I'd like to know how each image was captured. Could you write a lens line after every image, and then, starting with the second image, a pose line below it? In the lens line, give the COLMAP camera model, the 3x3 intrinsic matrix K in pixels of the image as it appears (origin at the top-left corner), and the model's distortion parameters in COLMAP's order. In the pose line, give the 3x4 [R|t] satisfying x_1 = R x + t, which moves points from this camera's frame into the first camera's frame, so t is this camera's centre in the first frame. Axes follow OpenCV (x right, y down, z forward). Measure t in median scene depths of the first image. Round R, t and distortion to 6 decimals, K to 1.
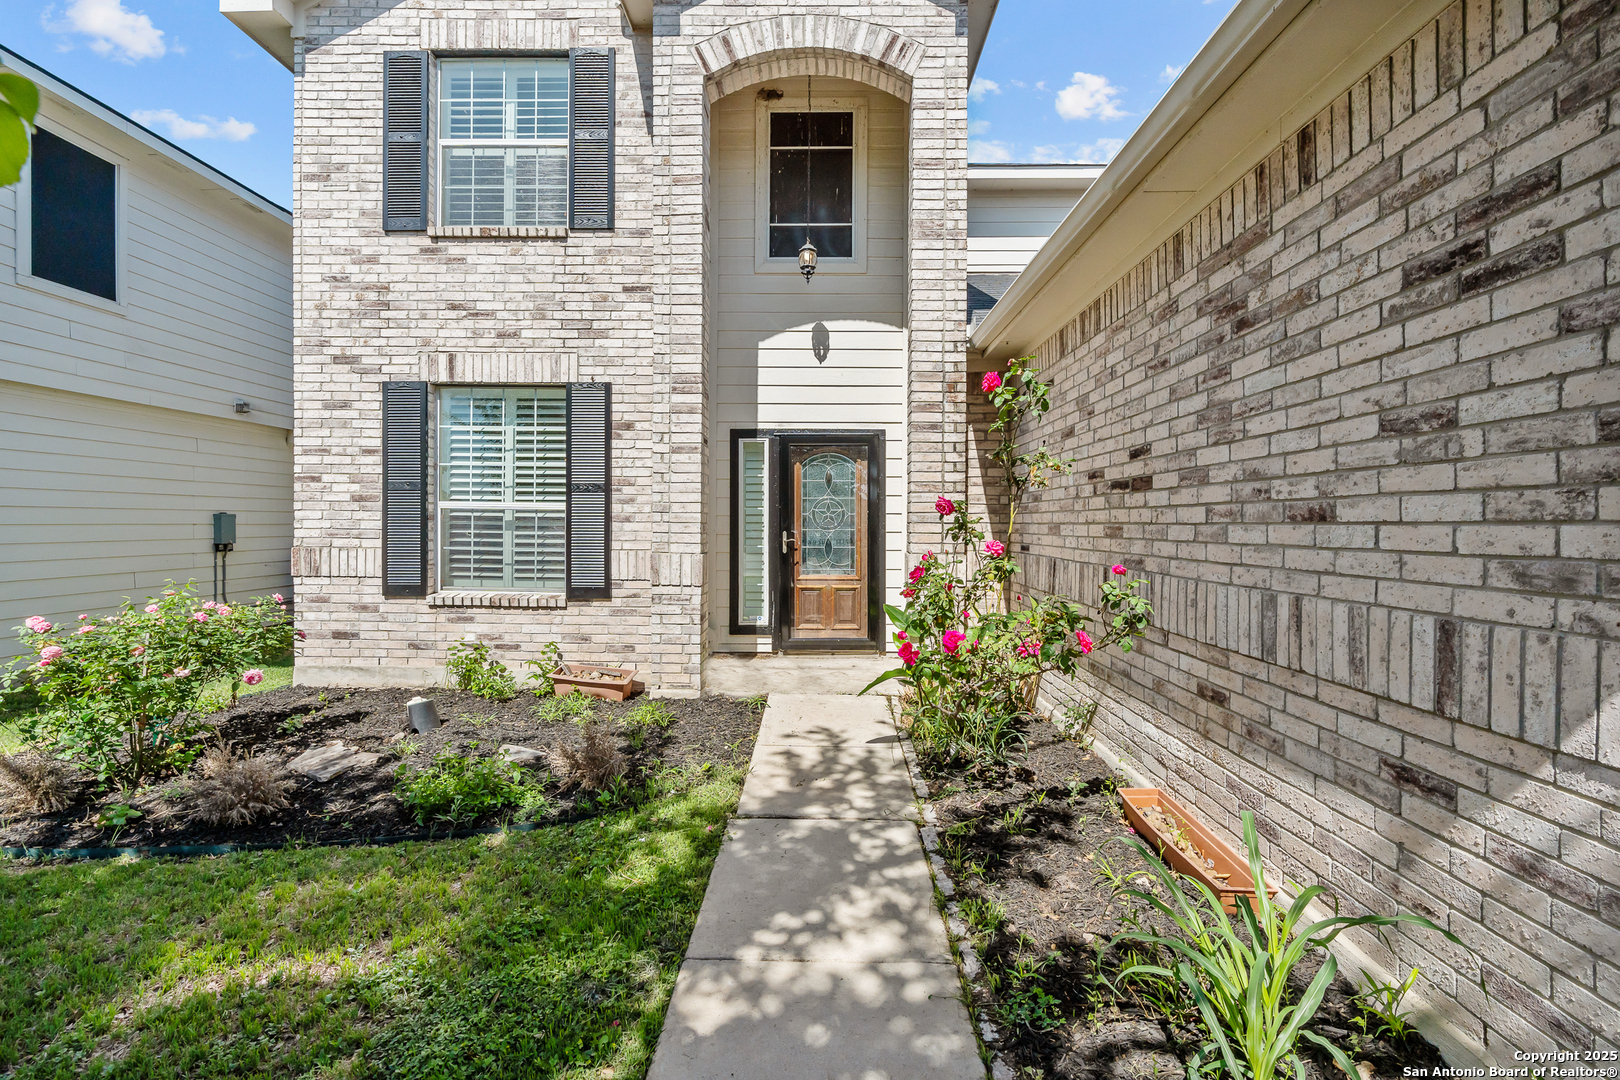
lens RADIAL K [[747.4, 0, 795.0], [0, 747.4, 534.2], [0, 0, 1]] dist [-0.012537, 0.004938]
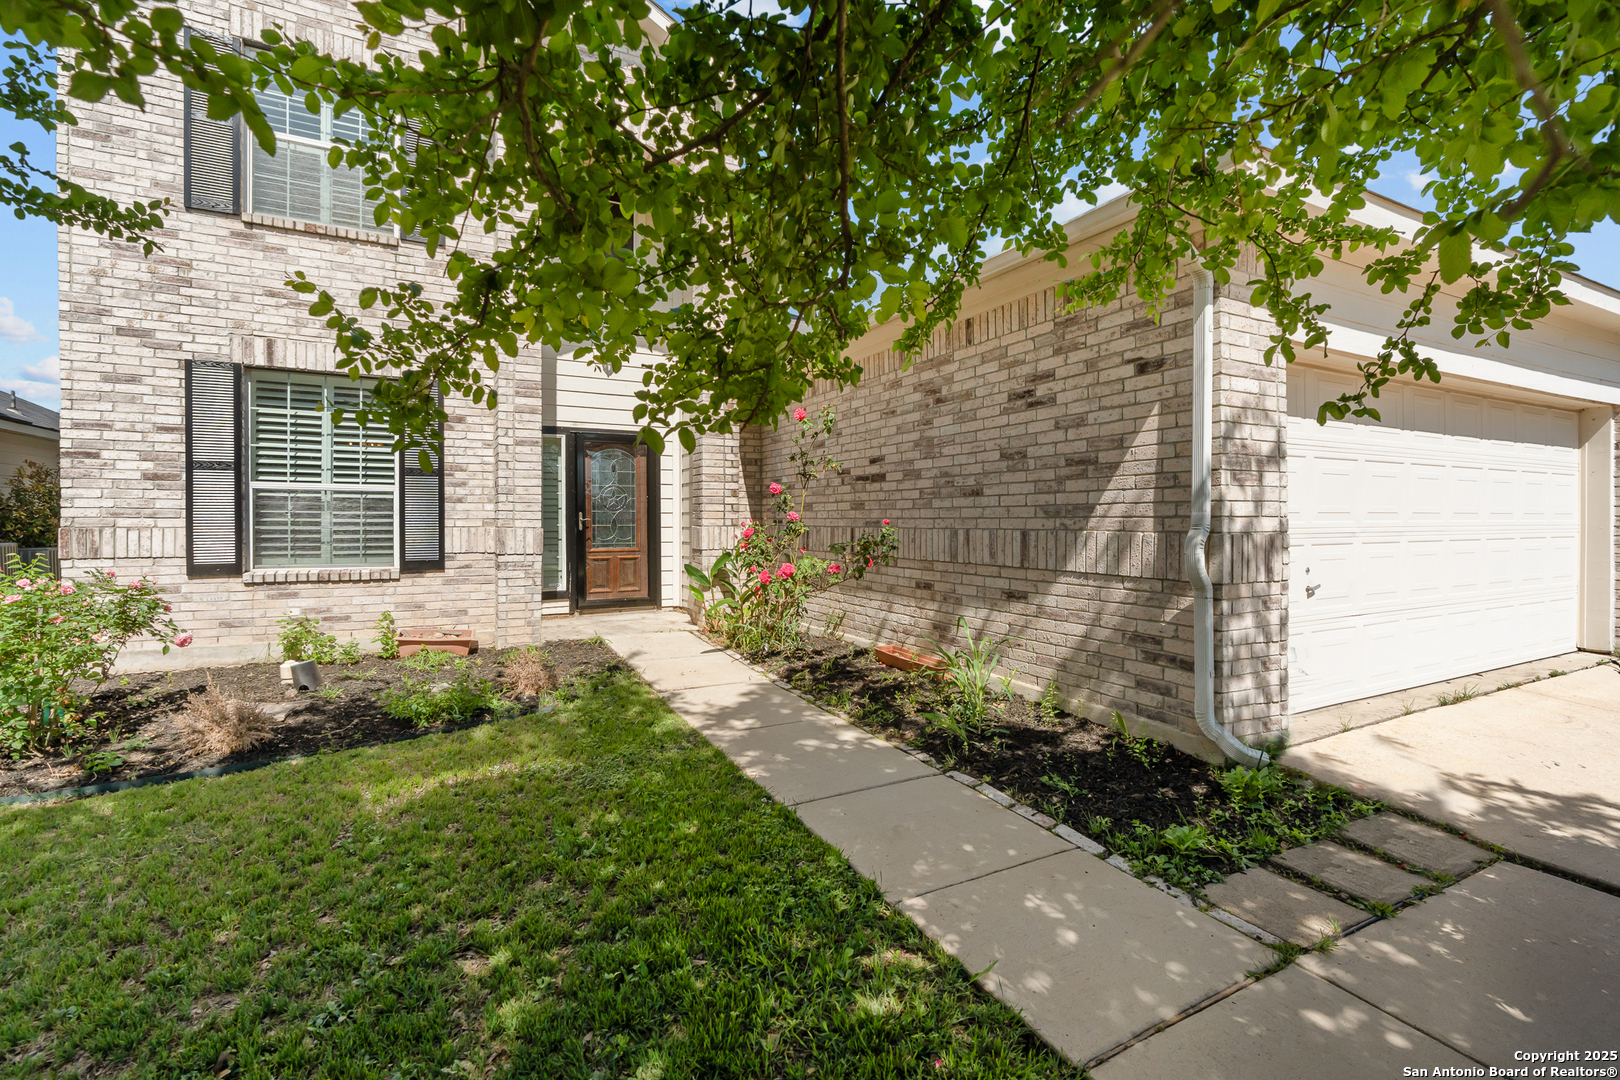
lens RADIAL K [[747.4, 0, 823.8], [0, 747.4, 531.7], [0, 0, 1]] dist [-0.012537, 0.004938]
pose [[0.866663, -0.013340, 0.498715, -0.312418], [0.011465, 0.999911, 0.006822, 0.027178], [-0.498762, -0.000195, 0.866739, -0.277763]]
